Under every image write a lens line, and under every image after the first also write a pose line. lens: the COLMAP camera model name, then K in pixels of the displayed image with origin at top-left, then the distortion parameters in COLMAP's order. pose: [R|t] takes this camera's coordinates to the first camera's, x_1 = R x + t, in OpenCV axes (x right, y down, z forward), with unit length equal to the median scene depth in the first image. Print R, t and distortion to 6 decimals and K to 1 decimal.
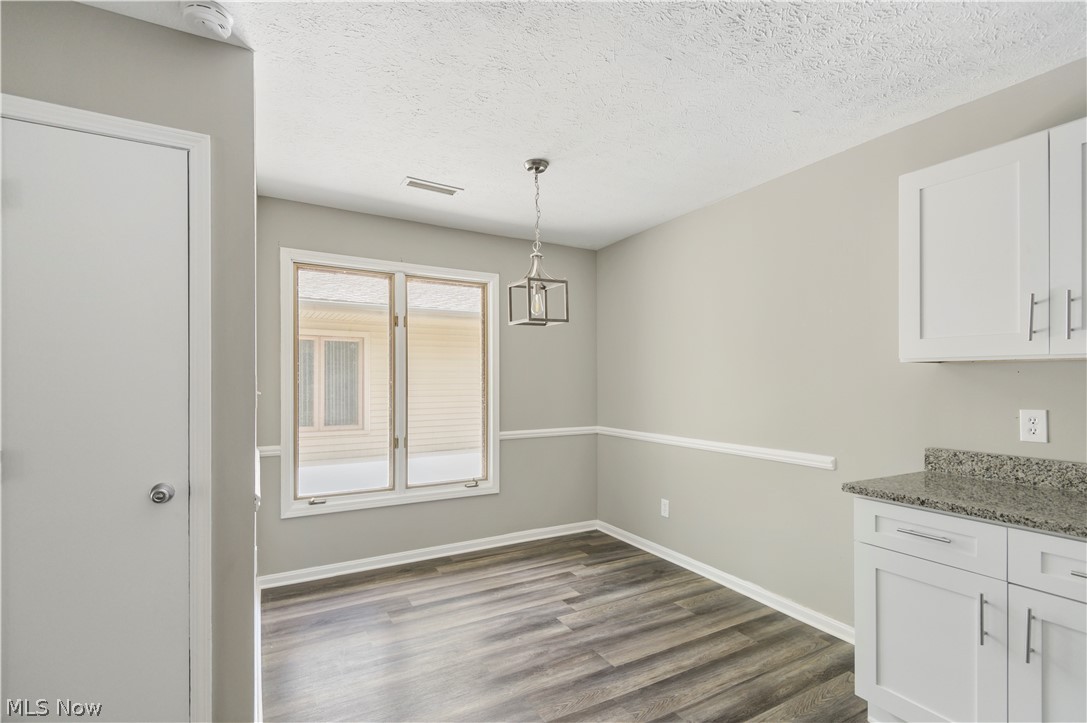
lens RADIAL K [[508.4, 0, 542.6], [0, 508.4, 373.0], [0, 0, 1]] dist [0.016644, -0.013310]
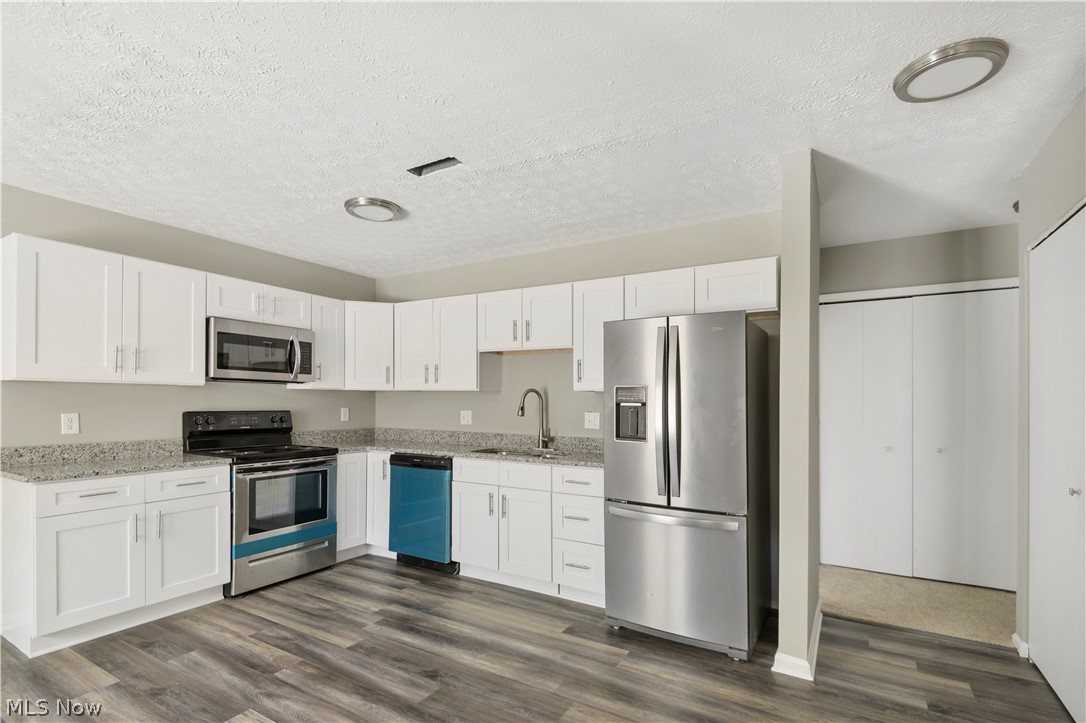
lens RADIAL K [[507.9, 0, 546.7], [0, 507.9, 411.0], [0, 0, 1]] dist [0.016644, -0.013310]
pose [[-0.495836, -0.028470, 0.867949, -1.100514], [-0.024571, 0.999522, 0.018749, -0.000049], [-0.868068, -0.012029, -0.496299, 0.503301]]
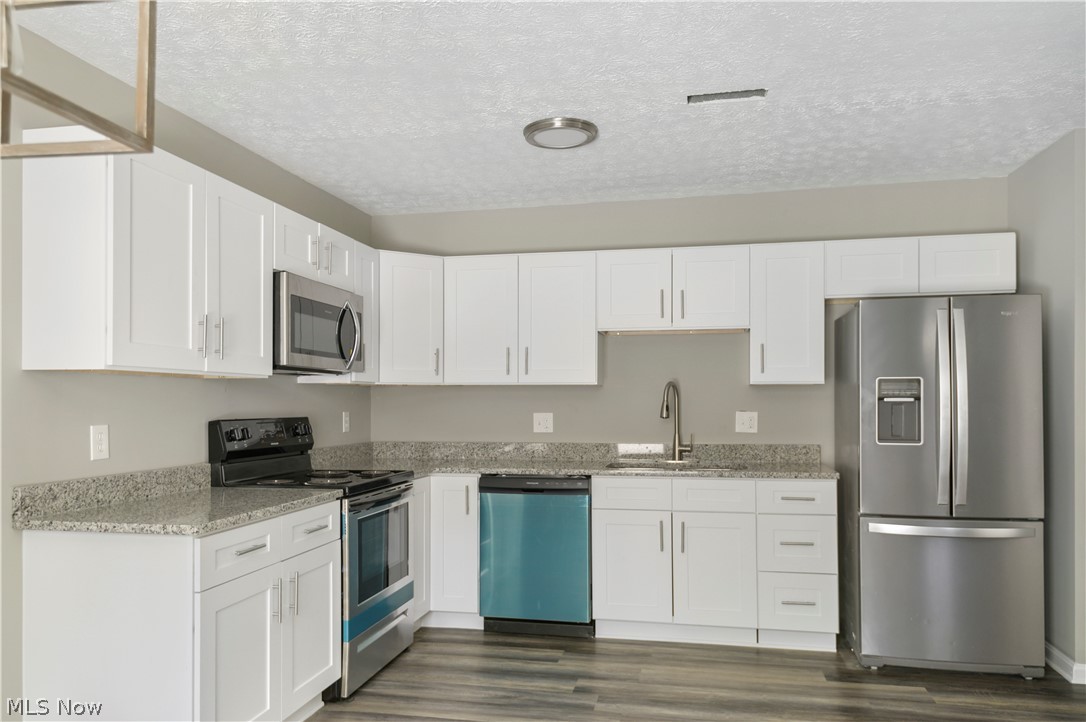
lens RADIAL K [[772.5, 0, 538.7], [0, 772.5, 414.2], [0, 0, 1]] dist [0.027736, -0.030442]
pose [[-0.743986, -0.017285, 0.667972, -0.582554], [-0.012205, 0.999850, 0.012279, 0.024191], [-0.668084, 0.000982, -0.744085, 1.502789]]
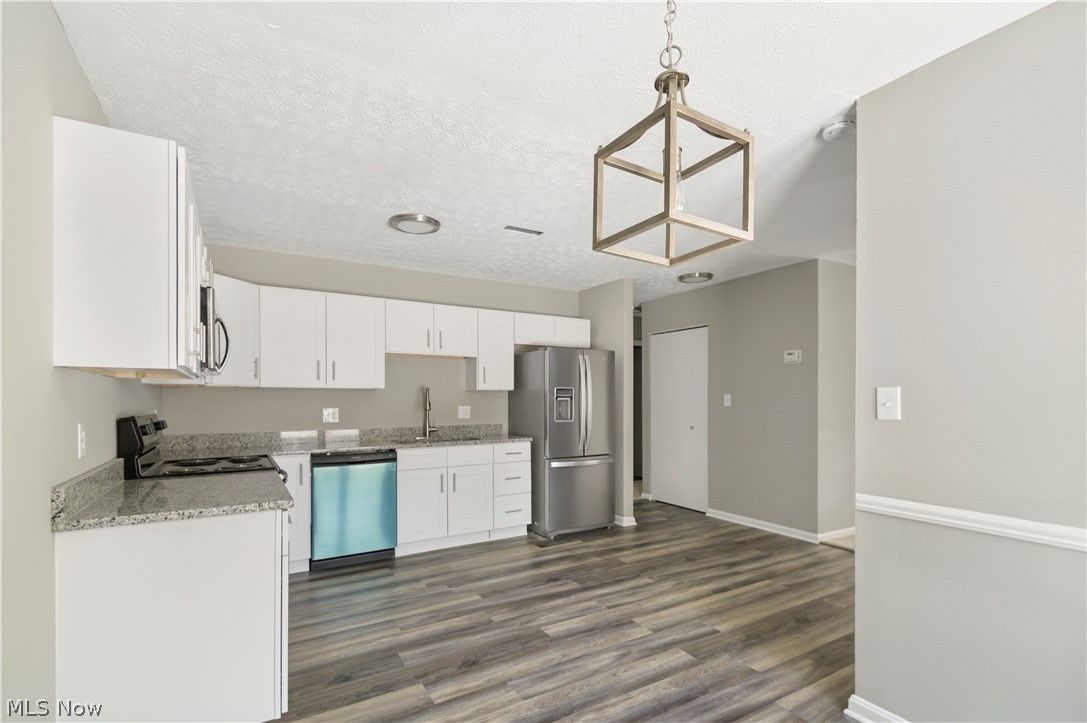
lens RADIAL K [[508.4, 0, 551.2], [0, 508.4, 406.5], [0, 0, 1]] dist [0.016644, -0.013310]
pose [[-0.999393, -0.004070, -0.034590, 0.137286], [-0.004059, 0.999992, -0.000392, 0.039409], [0.034591, -0.000251, -0.999402, 1.934668]]
